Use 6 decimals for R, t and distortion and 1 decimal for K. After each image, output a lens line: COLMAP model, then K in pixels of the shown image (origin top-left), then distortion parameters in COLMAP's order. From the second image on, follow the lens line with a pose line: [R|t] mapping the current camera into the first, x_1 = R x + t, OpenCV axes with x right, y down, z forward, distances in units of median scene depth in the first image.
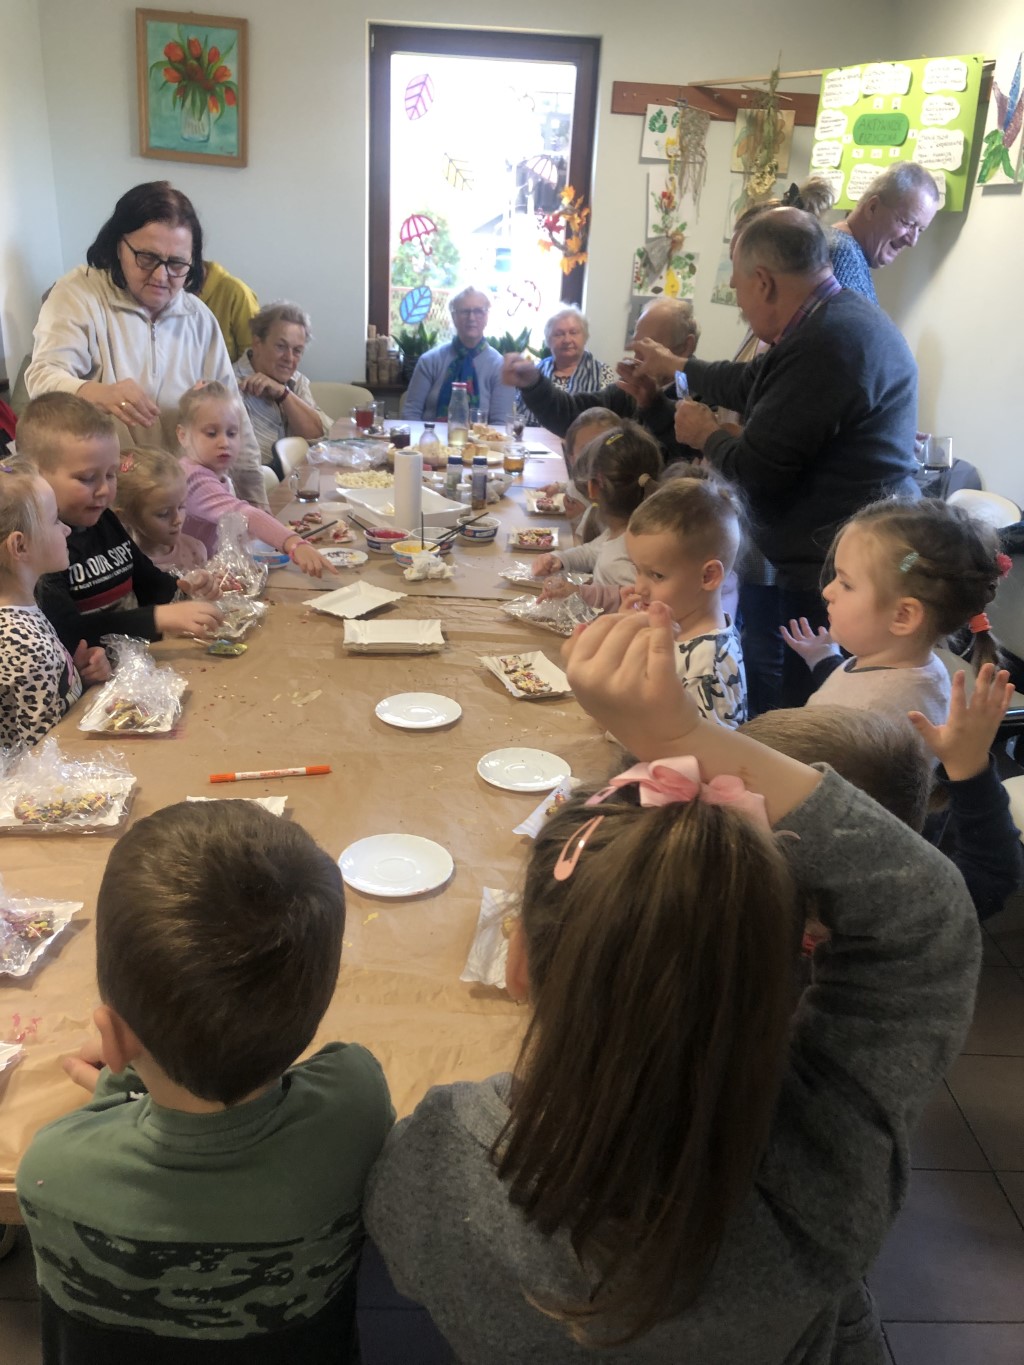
lens RADIAL K [[1103.5, 0, 510.0], [0, 1103.5, 672.8], [0, 0, 1]] dist [0.013209, 0.014677]
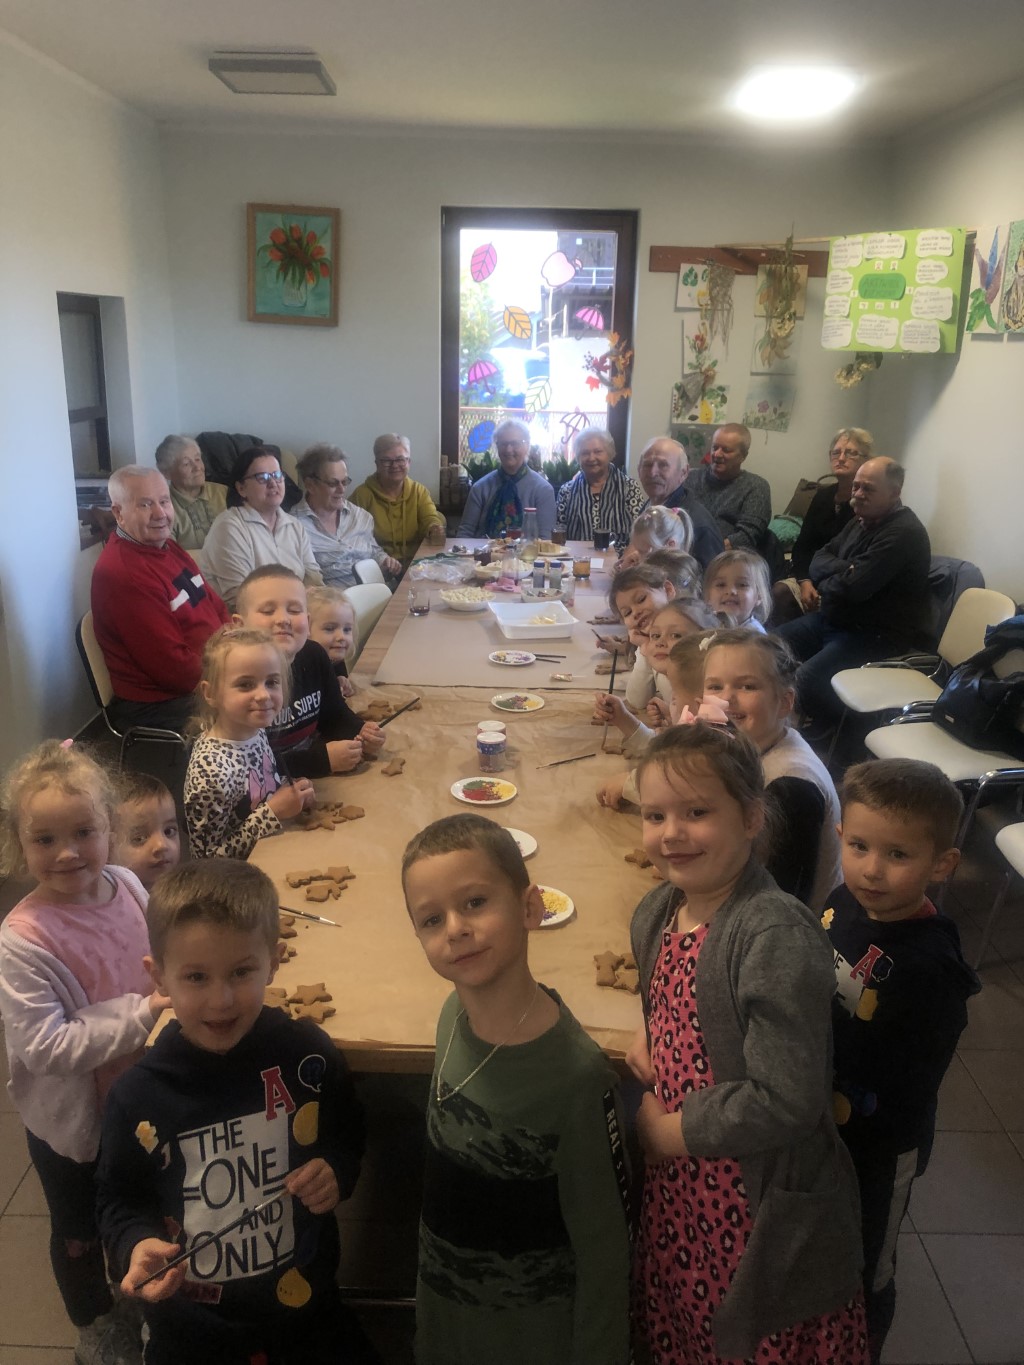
lens RADIAL K [[1103.5, 0, 517.2], [0, 1103.5, 669.1], [0, 0, 1]] dist [0.013209, 0.014677]
pose [[0.999433, -0.019889, -0.027184, -0.023402], [0.017478, 0.996124, -0.086212, 0.006383], [0.028793, 0.085687, 0.995906, -0.120106]]
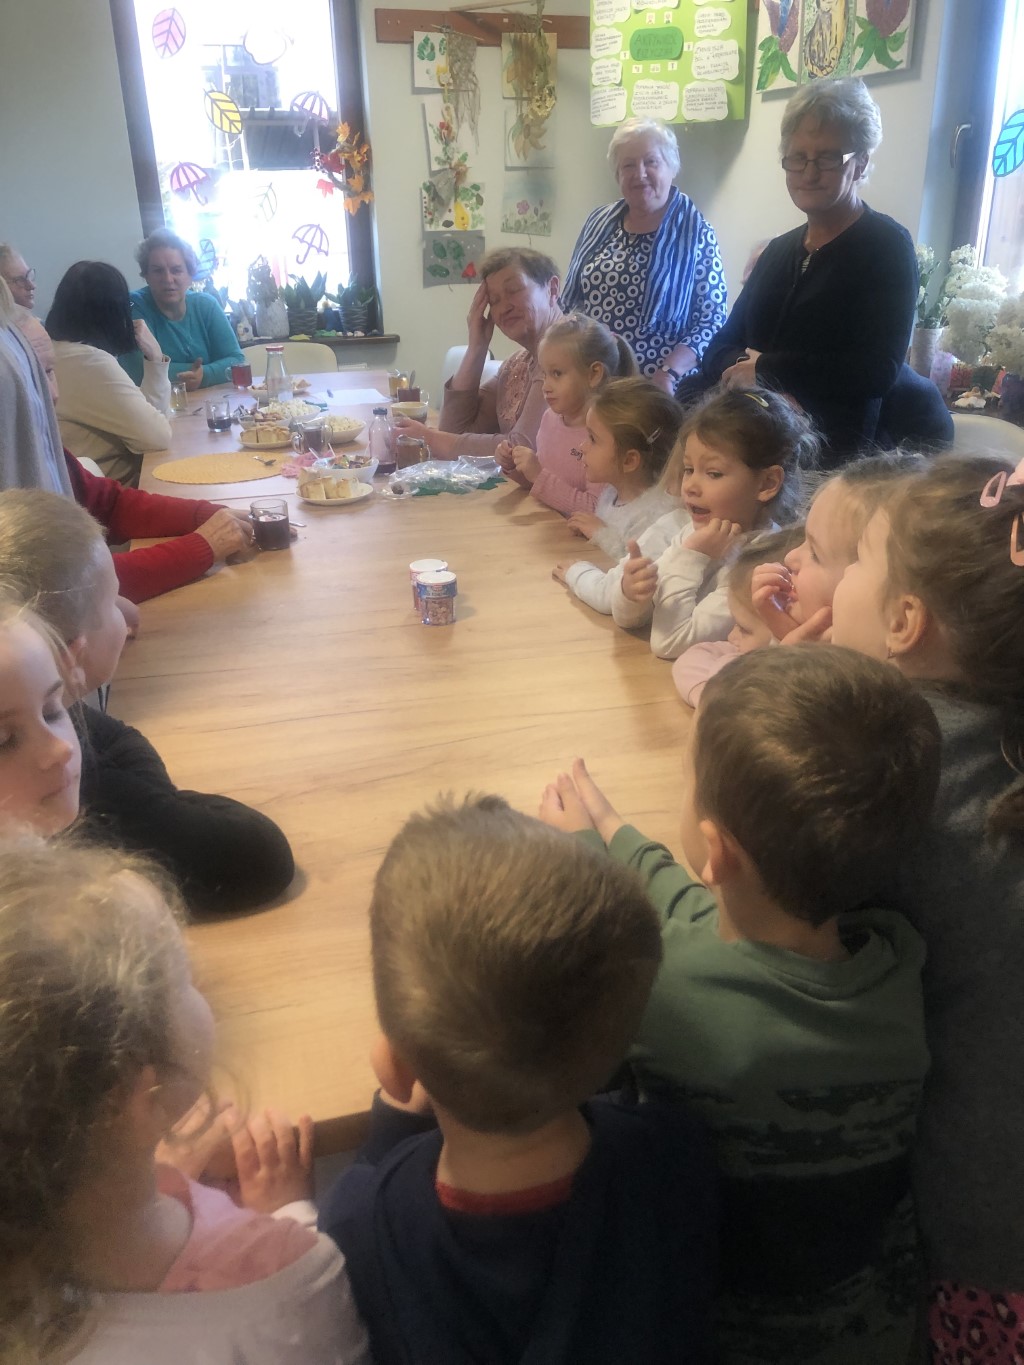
lens RADIAL K [[1103.5, 0, 517.8], [0, 1103.5, 668.7], [0, 0, 1]] dist [0.013209, 0.014677]
pose [[0.961006, -0.167788, 0.219808, -0.096138], [0.161285, 0.985772, 0.047335, 0.009893], [-0.224623, -0.010038, 0.974394, 0.018583]]
